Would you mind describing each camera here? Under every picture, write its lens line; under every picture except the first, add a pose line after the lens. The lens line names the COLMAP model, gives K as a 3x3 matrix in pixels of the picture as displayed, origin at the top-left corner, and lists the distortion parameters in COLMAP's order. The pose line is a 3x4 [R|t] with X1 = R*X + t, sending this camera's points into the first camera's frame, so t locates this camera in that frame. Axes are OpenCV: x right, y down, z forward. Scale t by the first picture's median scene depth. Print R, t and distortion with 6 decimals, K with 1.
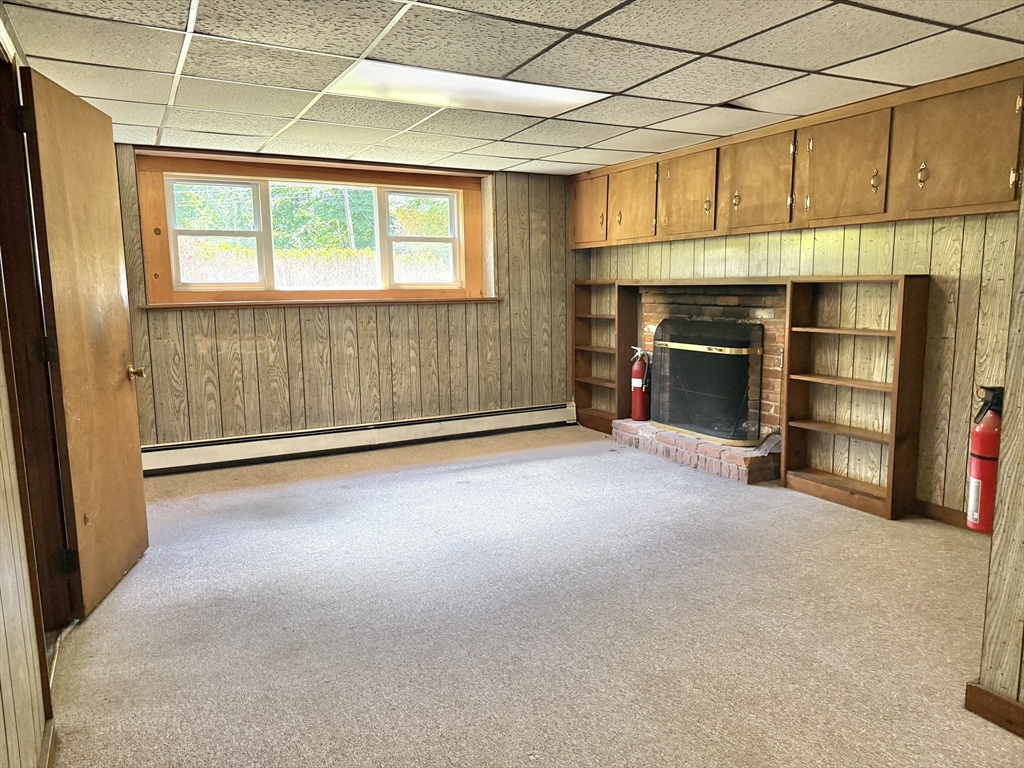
lens RADIAL K [[724.0, 0, 516.9], [0, 724.0, 386.2], [0, 0, 1]] dist [0.079918, -0.095054]
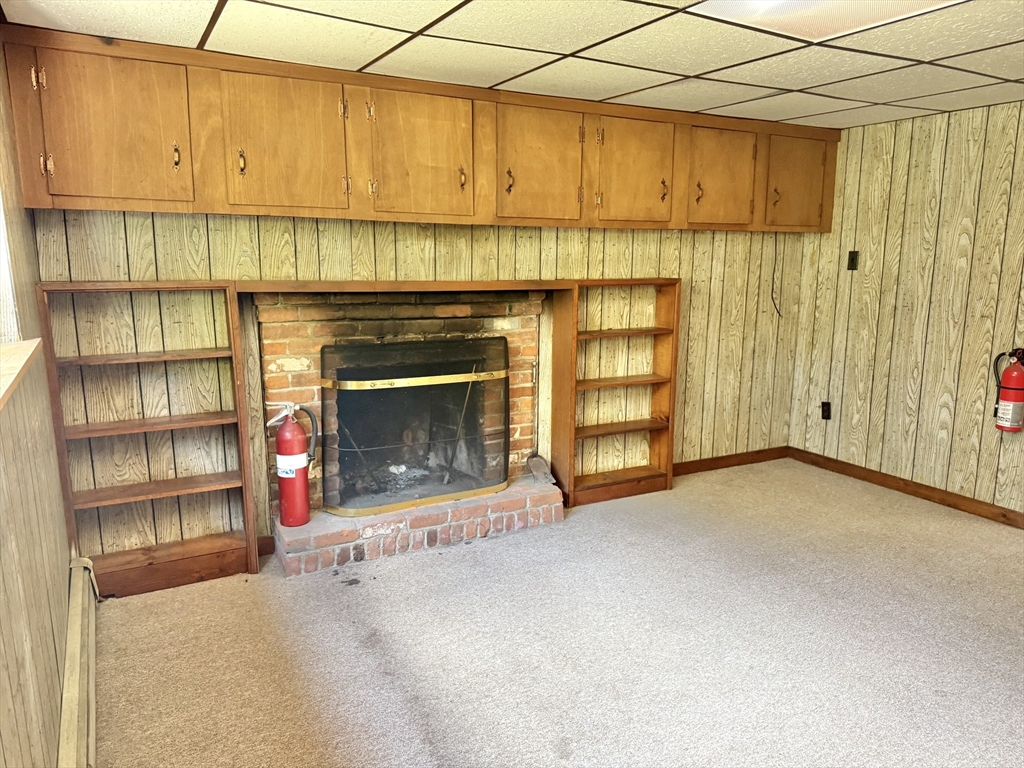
lens RADIAL K [[724.0, 0, 511.8], [0, 724.0, 388.3], [0, 0, 1]] dist [0.079918, -0.095054]
pose [[-0.021728, -0.170879, 0.985052, -0.541293], [0.133313, 0.975991, 0.172248, -0.187872], [-0.990836, 0.135063, 0.001574, 1.117916]]
